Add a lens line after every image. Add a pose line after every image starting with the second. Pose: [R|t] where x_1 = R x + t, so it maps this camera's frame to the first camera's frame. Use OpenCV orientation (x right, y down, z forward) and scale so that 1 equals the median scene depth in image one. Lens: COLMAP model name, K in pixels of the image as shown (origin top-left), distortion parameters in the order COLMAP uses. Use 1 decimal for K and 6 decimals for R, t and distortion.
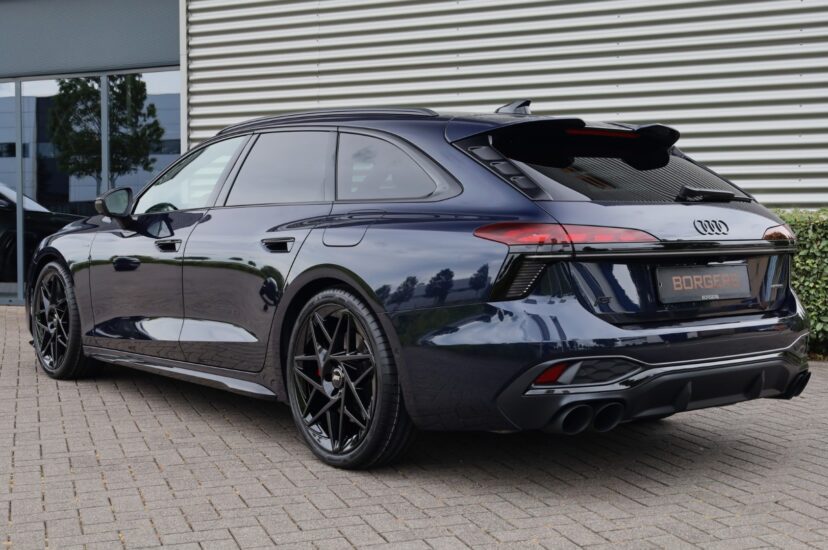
lens RADIAL K [[1113.4, 0, 414.0], [0, 1113.4, 275.0], [0, 0, 1]] dist [-0.011780, 0.036149]
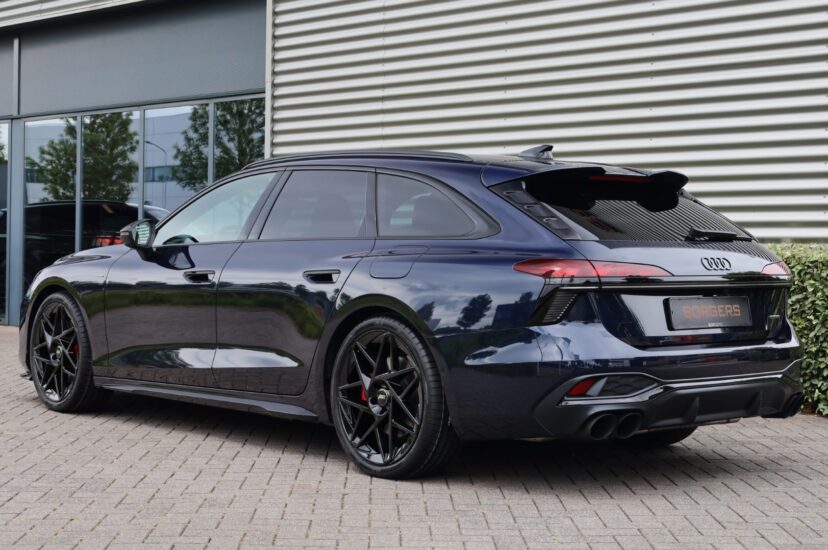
lens RADIAL K [[1468.9, 0, 414.0], [0, 1468.9, 275.0], [0, 0, 1]] dist [0.003209, -0.094287]
pose [[0.998263, 0.008562, 0.058289, -0.127636], [-0.006674, 0.999449, -0.032510, 0.019291], [-0.058535, 0.032065, 0.997770, -0.476820]]
